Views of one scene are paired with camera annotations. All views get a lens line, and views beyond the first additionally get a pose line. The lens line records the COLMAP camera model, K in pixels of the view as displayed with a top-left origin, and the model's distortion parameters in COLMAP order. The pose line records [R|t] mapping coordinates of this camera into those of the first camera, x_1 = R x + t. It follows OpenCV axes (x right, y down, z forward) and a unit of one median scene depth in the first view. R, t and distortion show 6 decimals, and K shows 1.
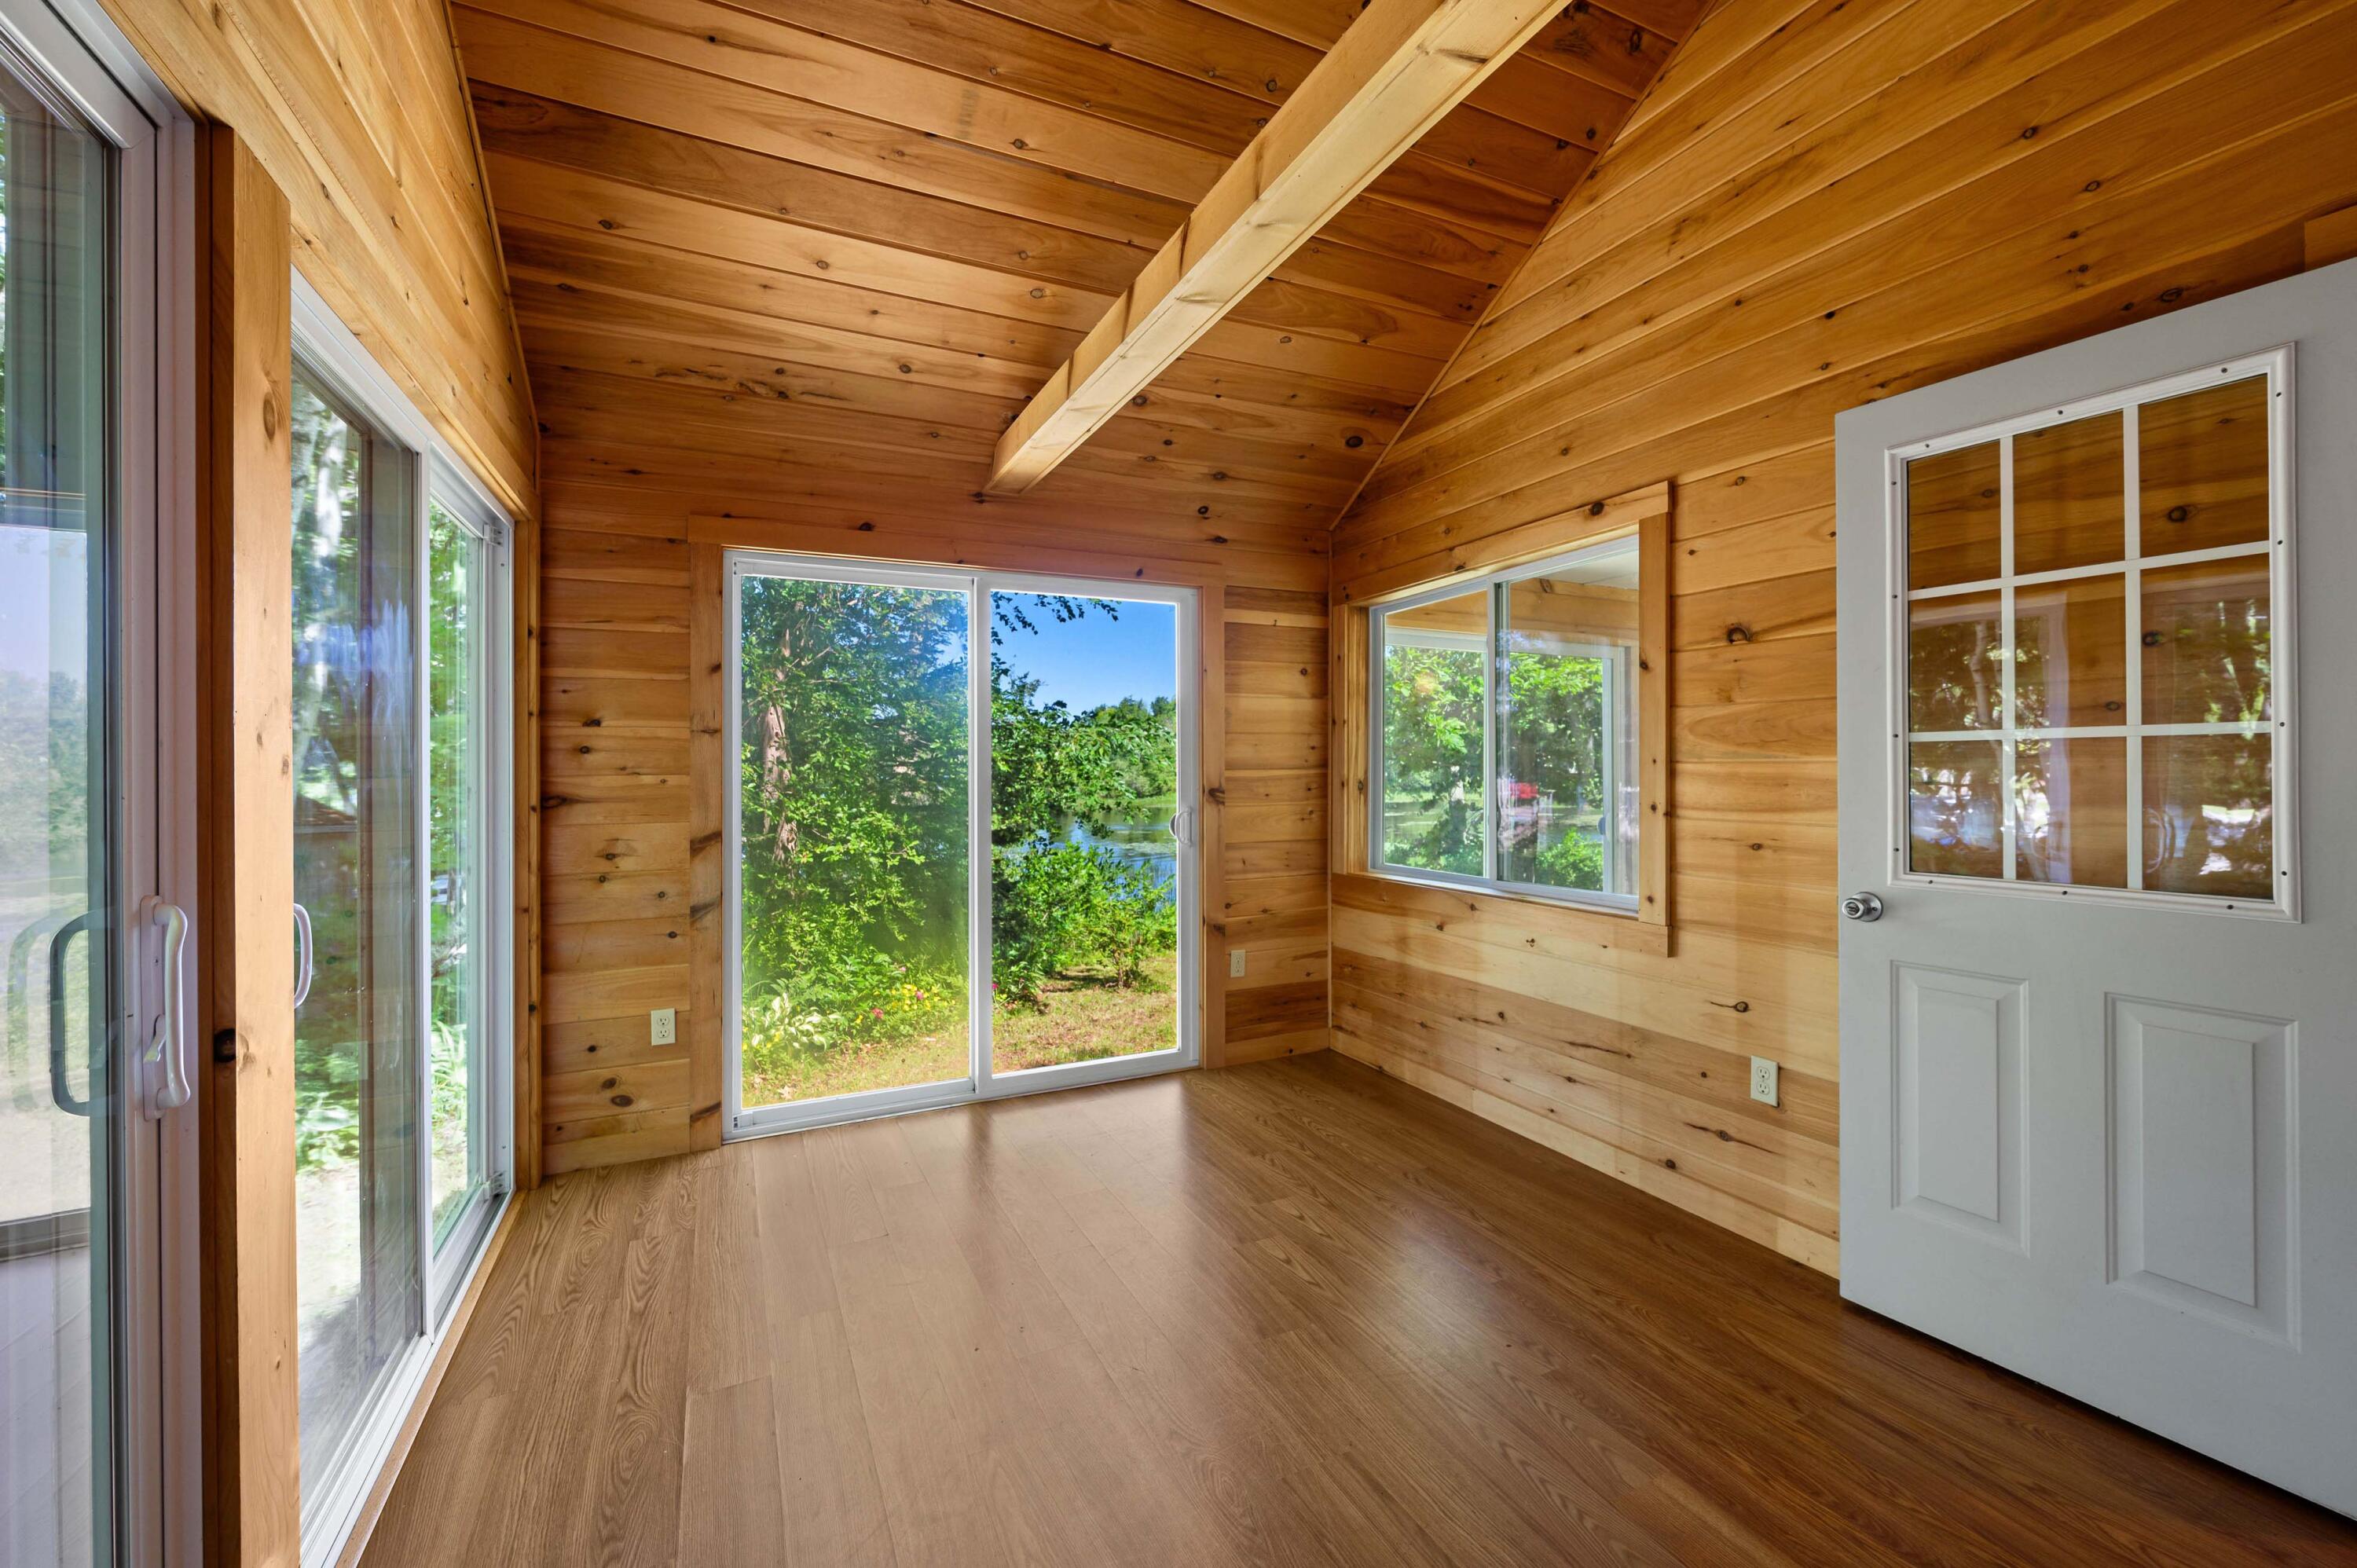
lens RADIAL K [[959.8, 0, 1189.0], [0, 959.8, 759.0], [0, 0, 1]] dist [-0.004874, -0.000700]
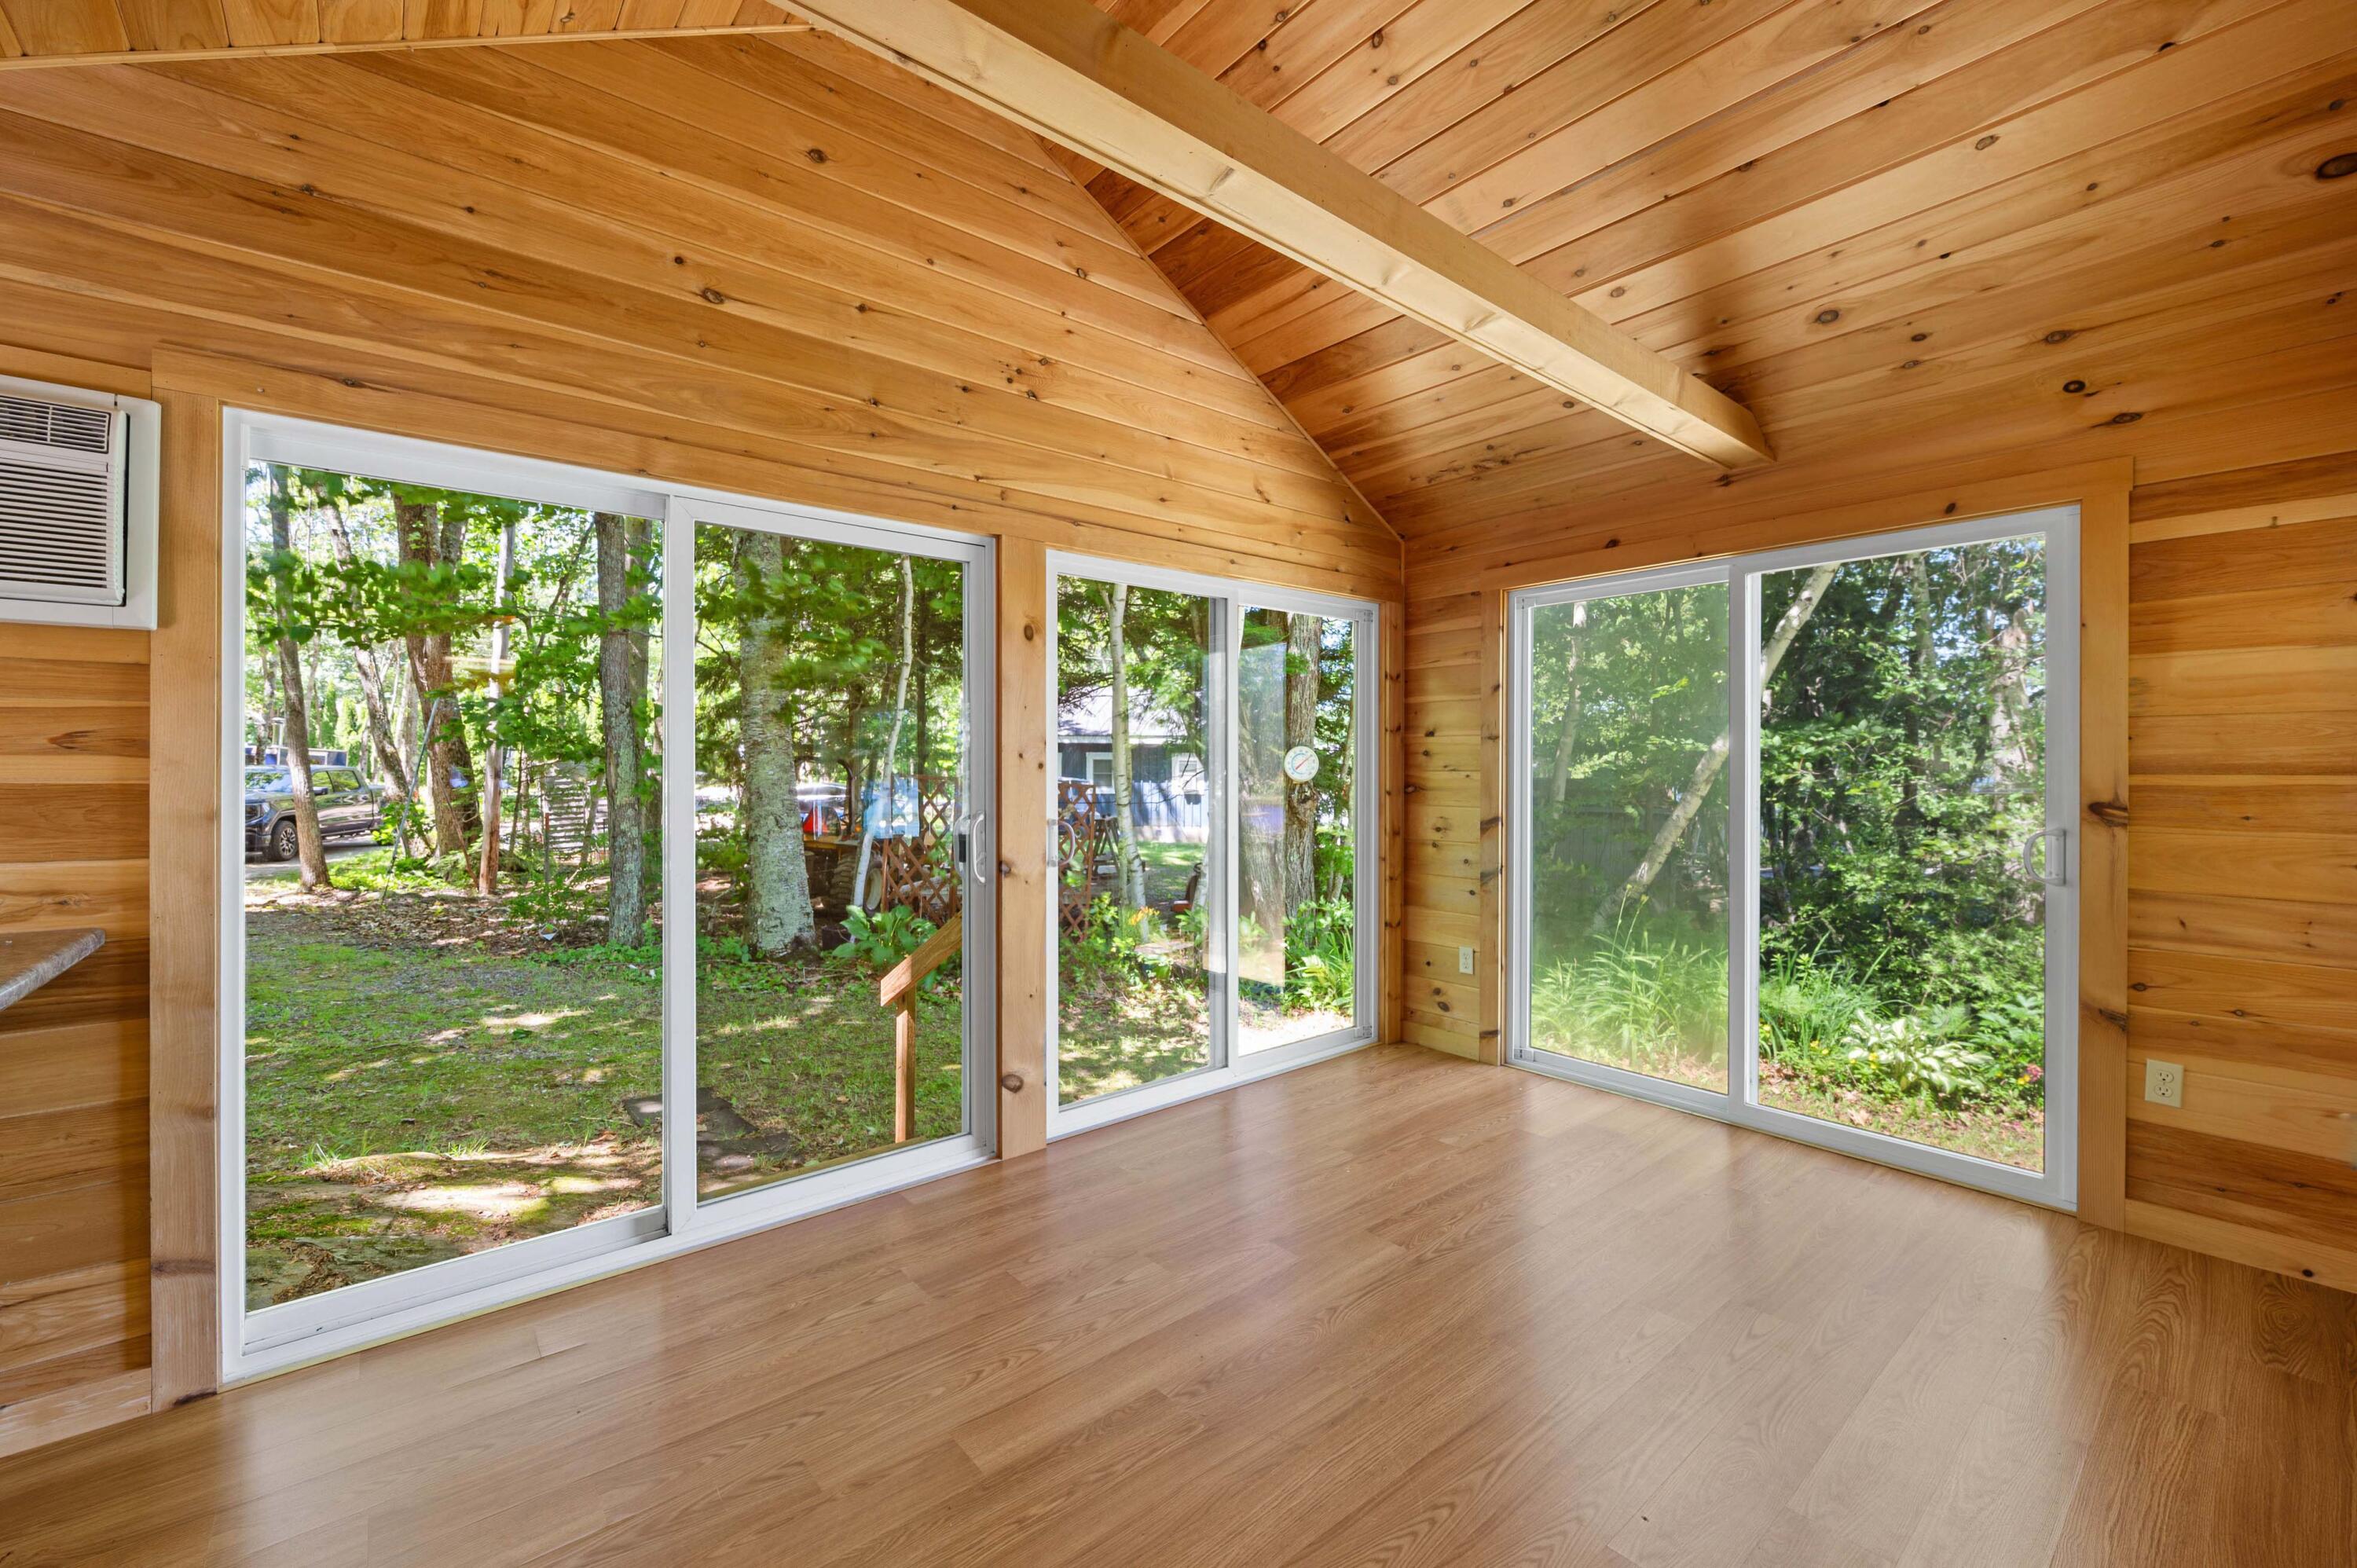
lens RADIAL K [[959.8, 0, 1189.0], [0, 959.8, 759.0], [0, 0, 1]] dist [-0.004874, -0.000700]
pose [[0.247034, -0.000859, -0.969006, 0.592650], [0.004610, 0.999989, 0.000289, -0.002292], [0.968996, -0.004538, 0.247035, 0.272088]]
